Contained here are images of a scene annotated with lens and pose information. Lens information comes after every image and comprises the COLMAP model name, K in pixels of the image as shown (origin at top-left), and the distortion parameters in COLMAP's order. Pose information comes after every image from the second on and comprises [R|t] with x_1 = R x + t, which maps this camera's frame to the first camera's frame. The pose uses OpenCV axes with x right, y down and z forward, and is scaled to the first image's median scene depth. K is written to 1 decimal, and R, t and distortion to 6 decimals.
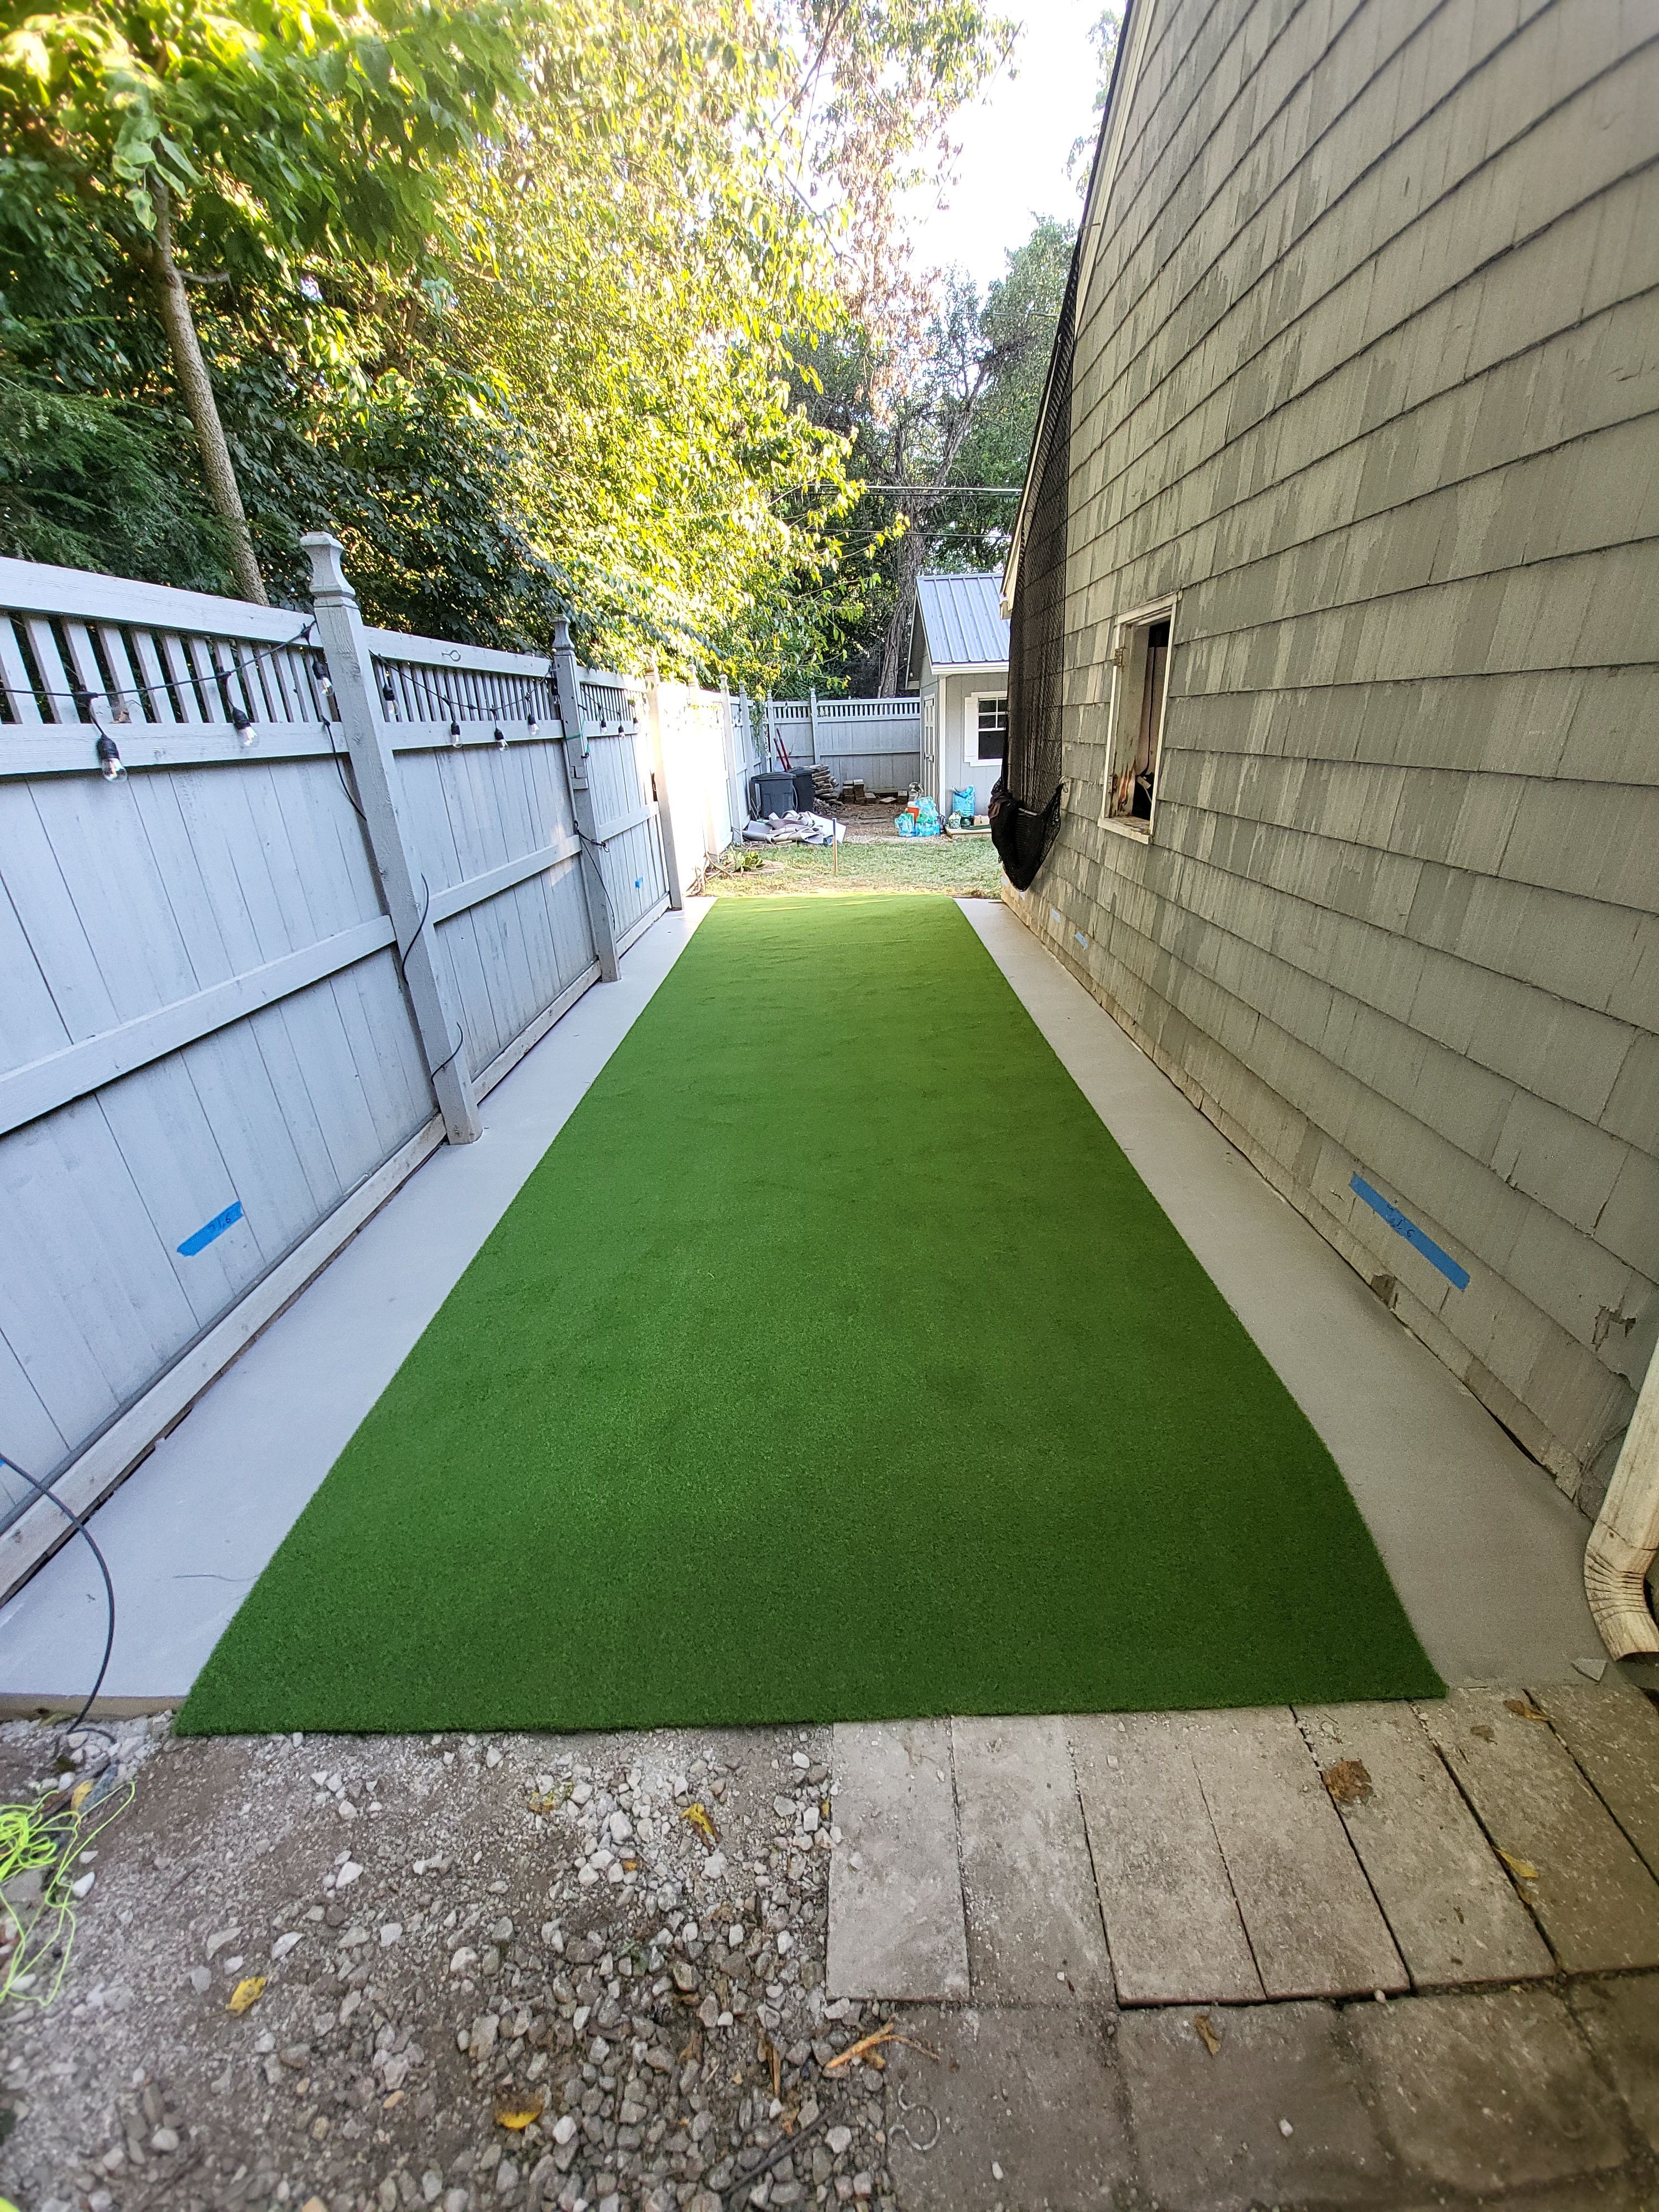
lens RADIAL K [[876.0, 0, 845.8], [0, 876.0, 1131.7], [0, 0, 1]] dist [0.000914, -0.009552]
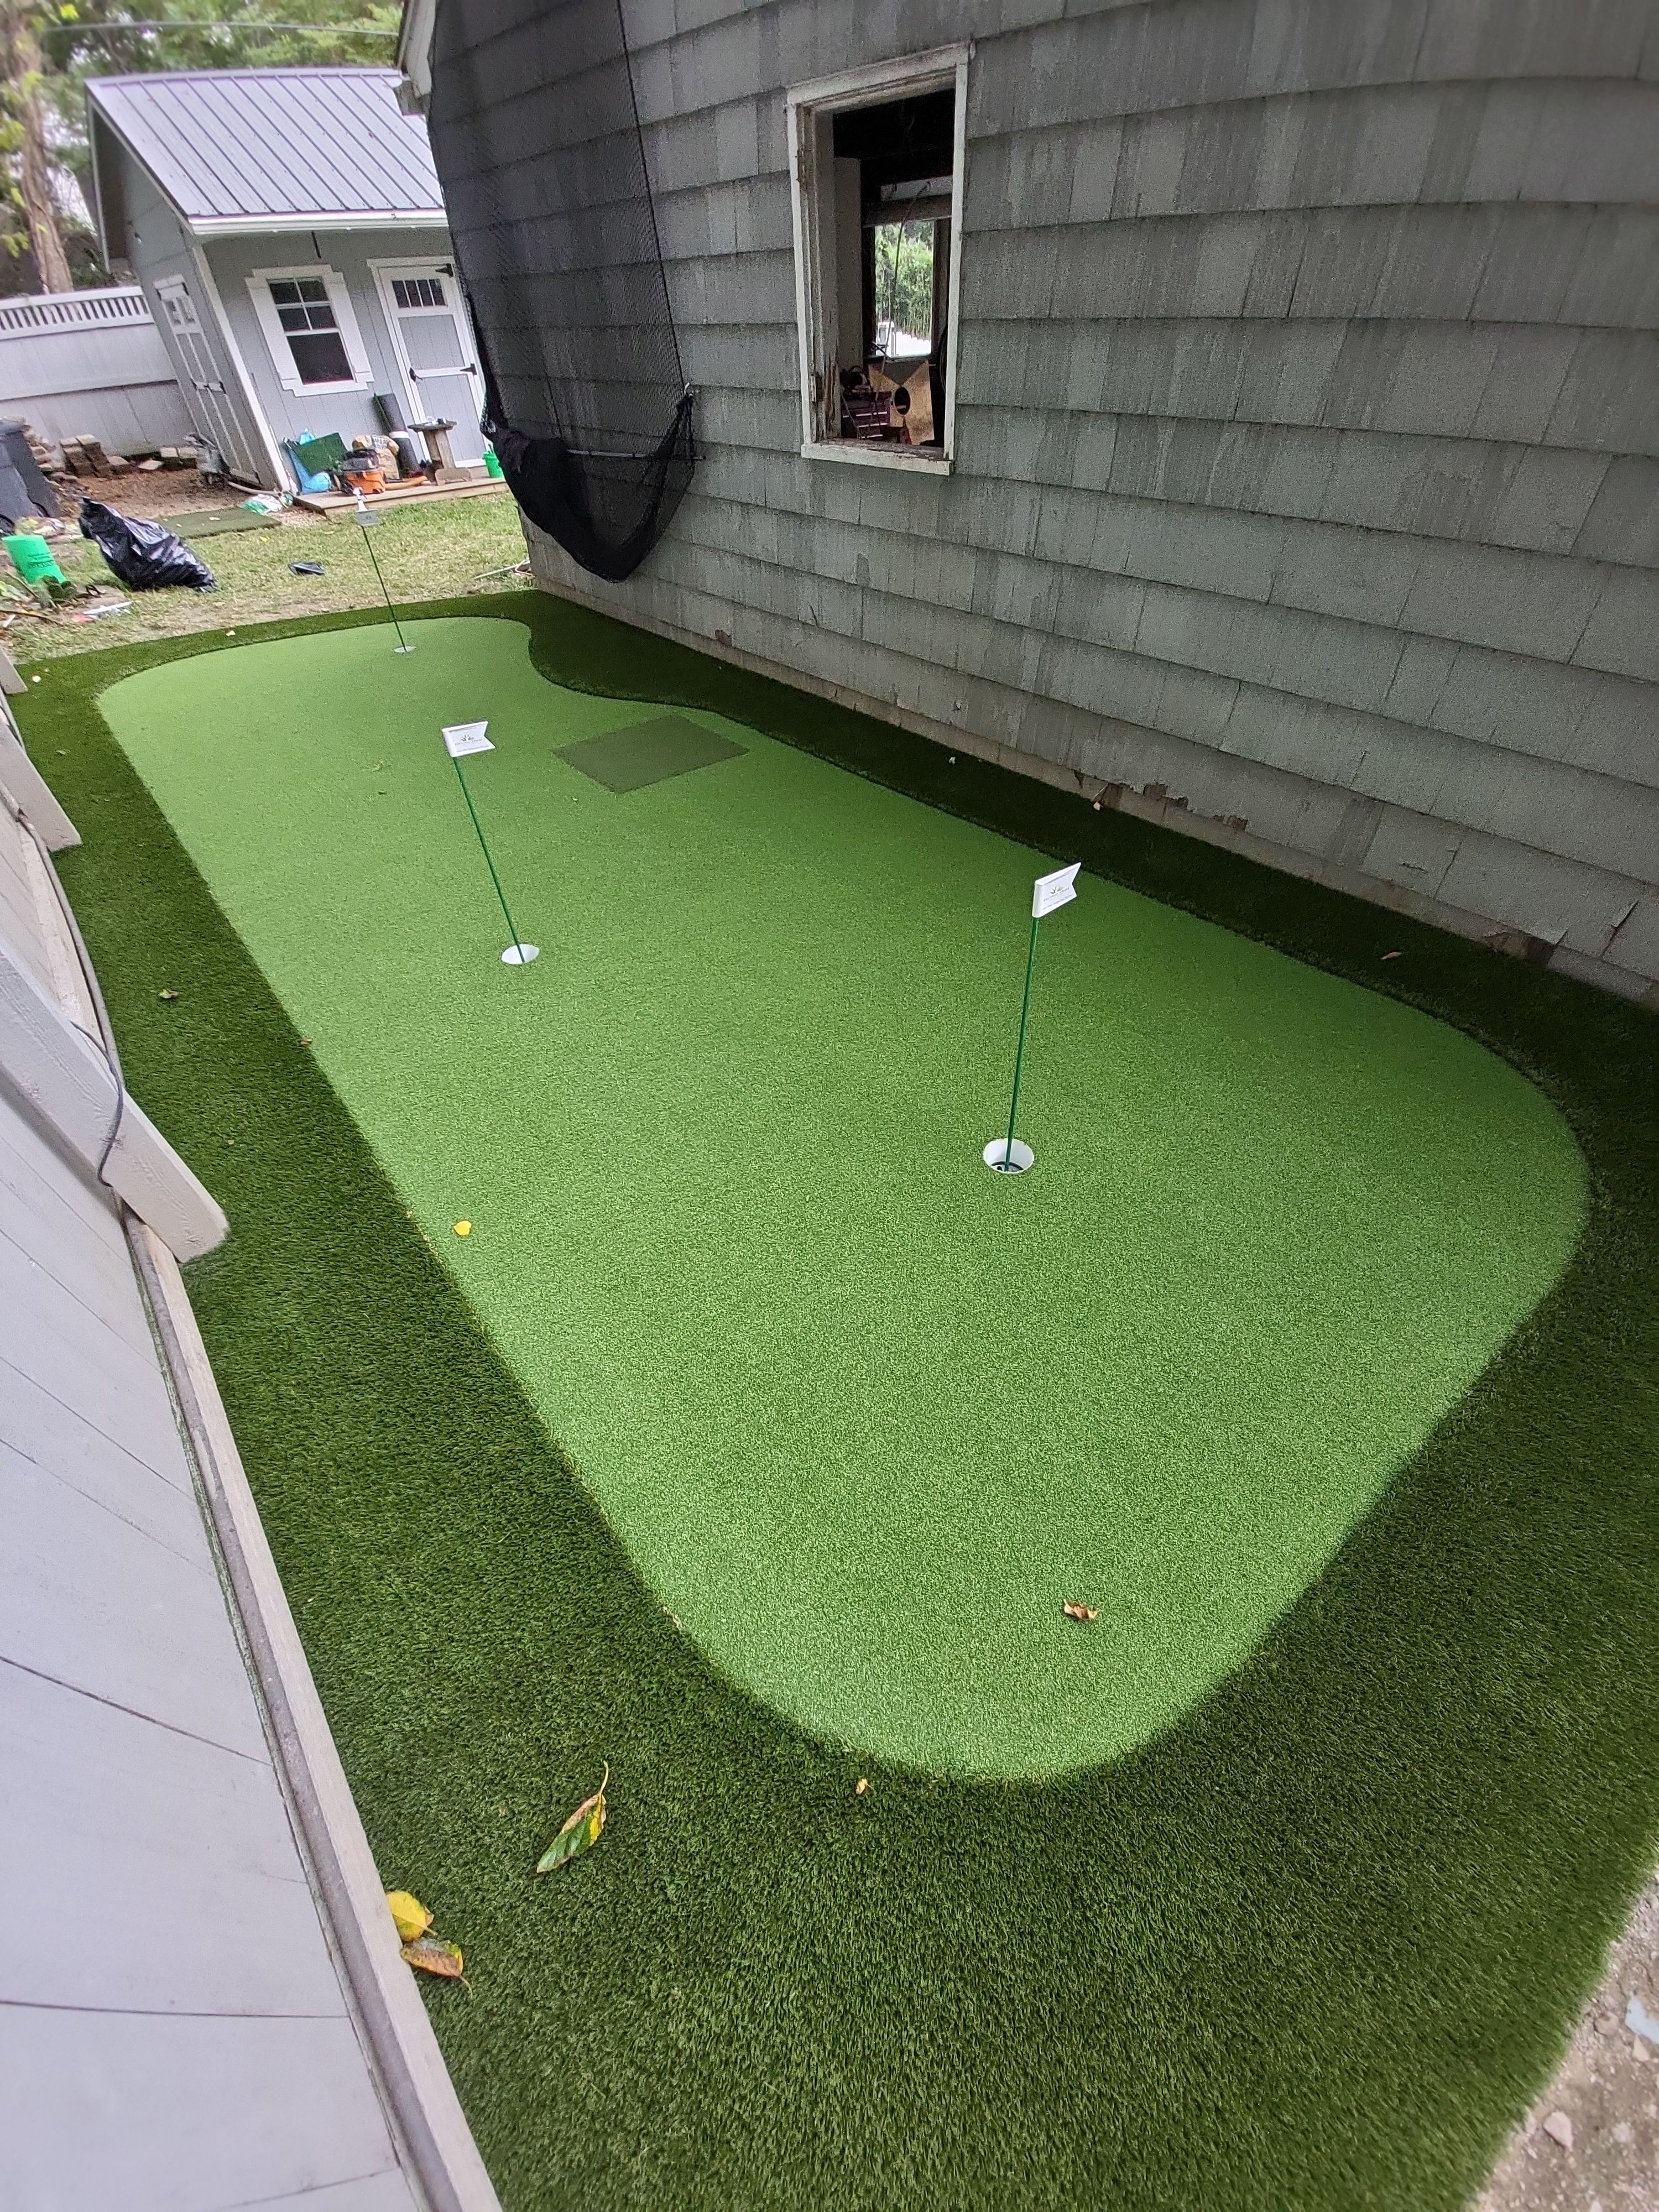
lens RADIAL K [[876.0, 0, 850.4], [0, 876.0, 1130.9], [0, 0, 1]] dist [0.000914, -0.009552]
pose [[0.770702, -0.430602, 0.469681, -0.460859], [0.268778, 0.888011, 0.373088, -0.182880], [-0.577734, -0.161300, 0.800128, 0.496209]]
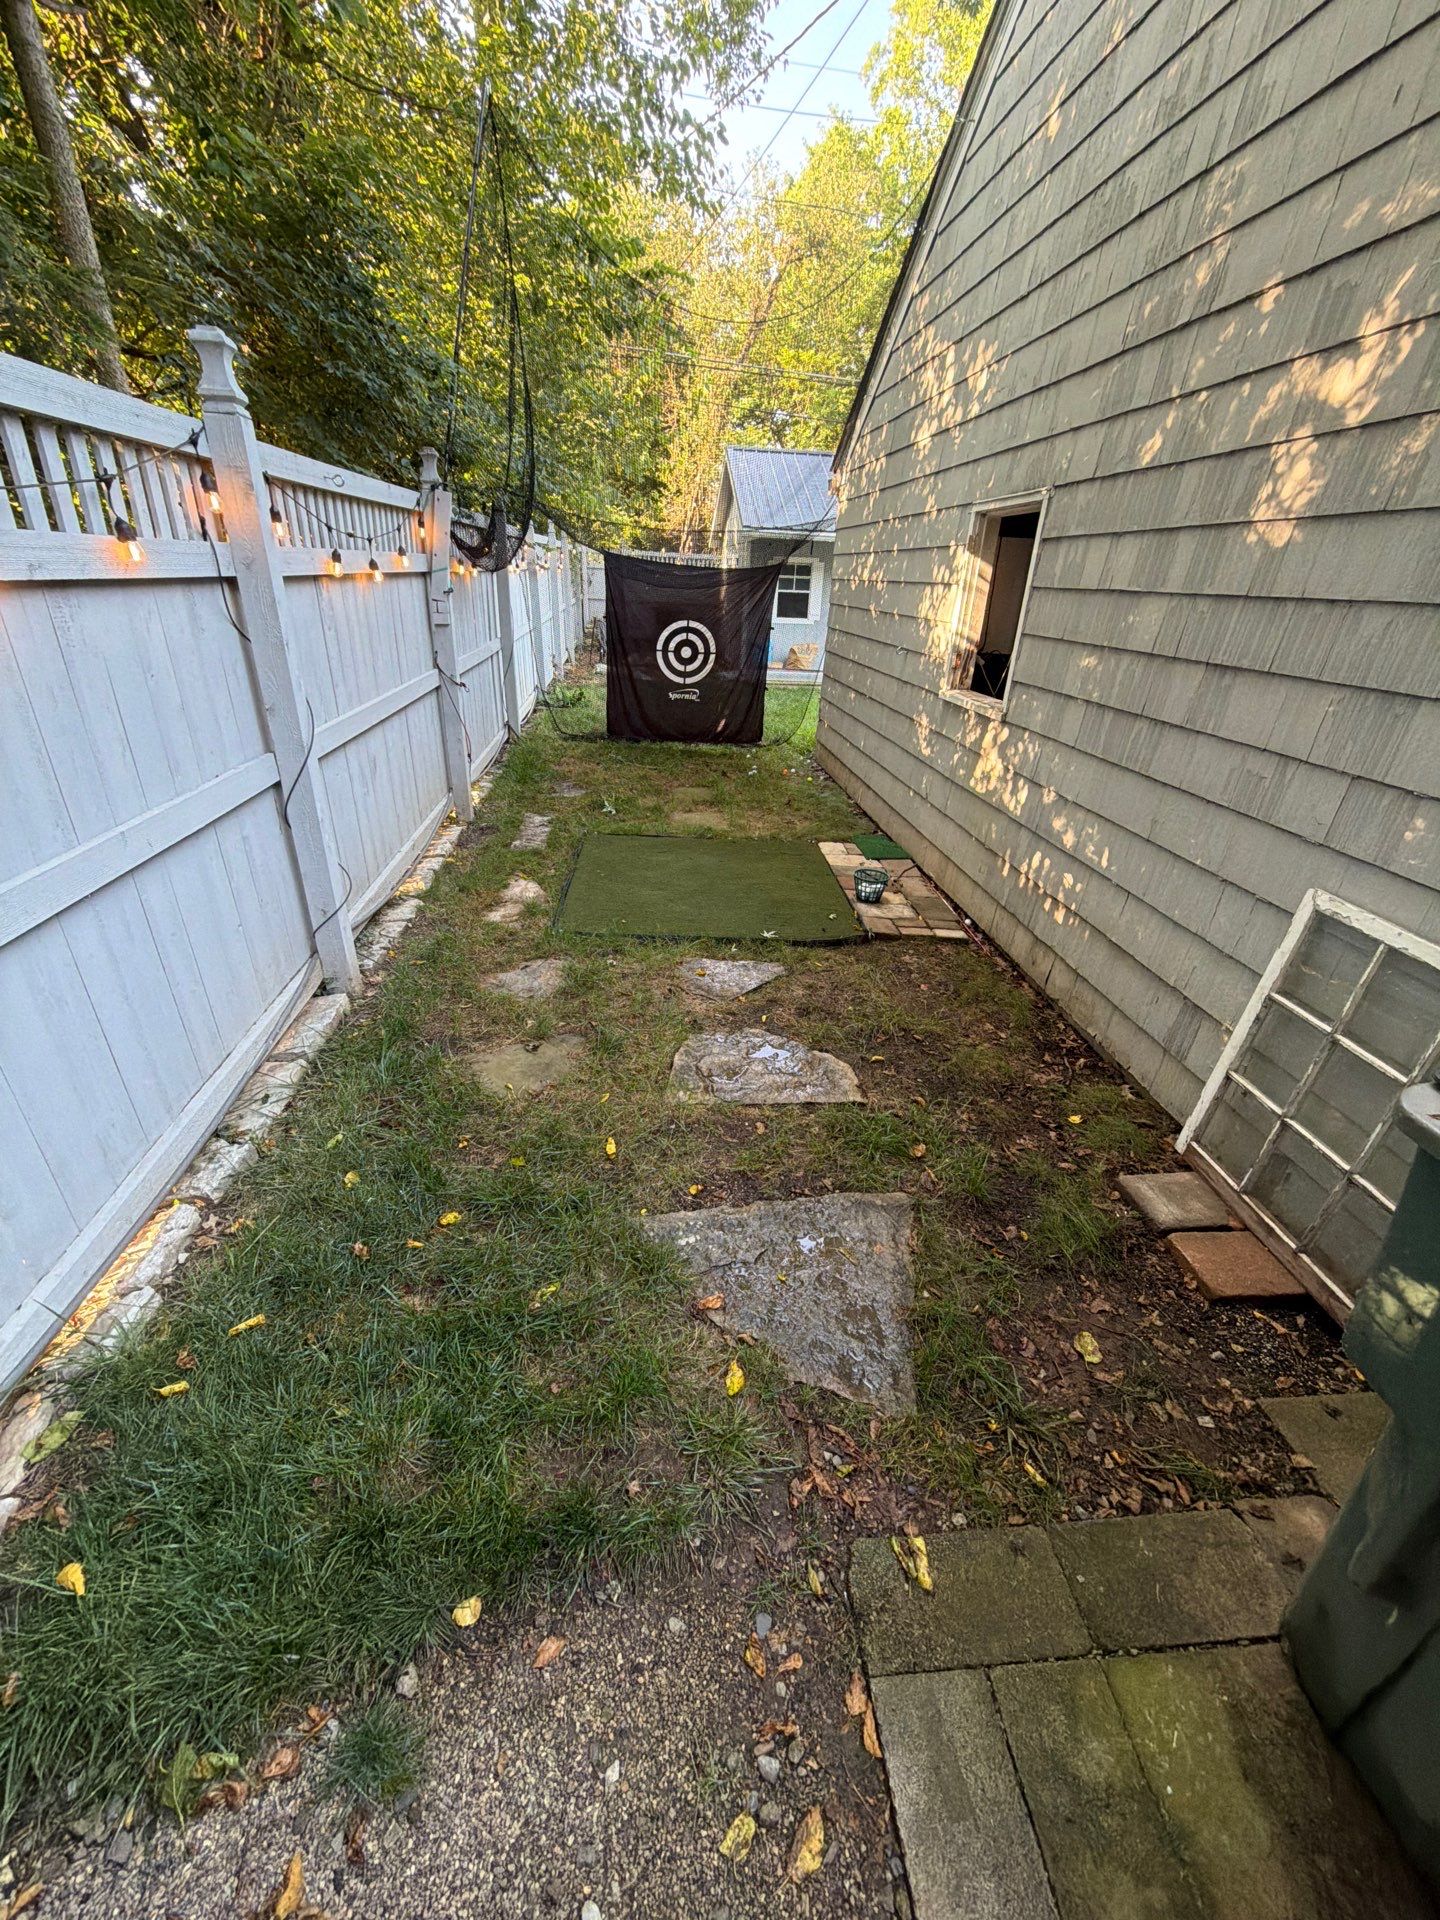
lens RADIAL K [[764.8, 0, 716.6], [0, 764.8, 956.0], [0, 0, 1]] dist [0.000224, -0.000442]
pose [[0.992262, 0.027083, 0.121170, -0.159216], [-0.030385, 0.999213, 0.025489, -0.071998], [-0.120385, -0.028973, 0.992304, 0.129868]]
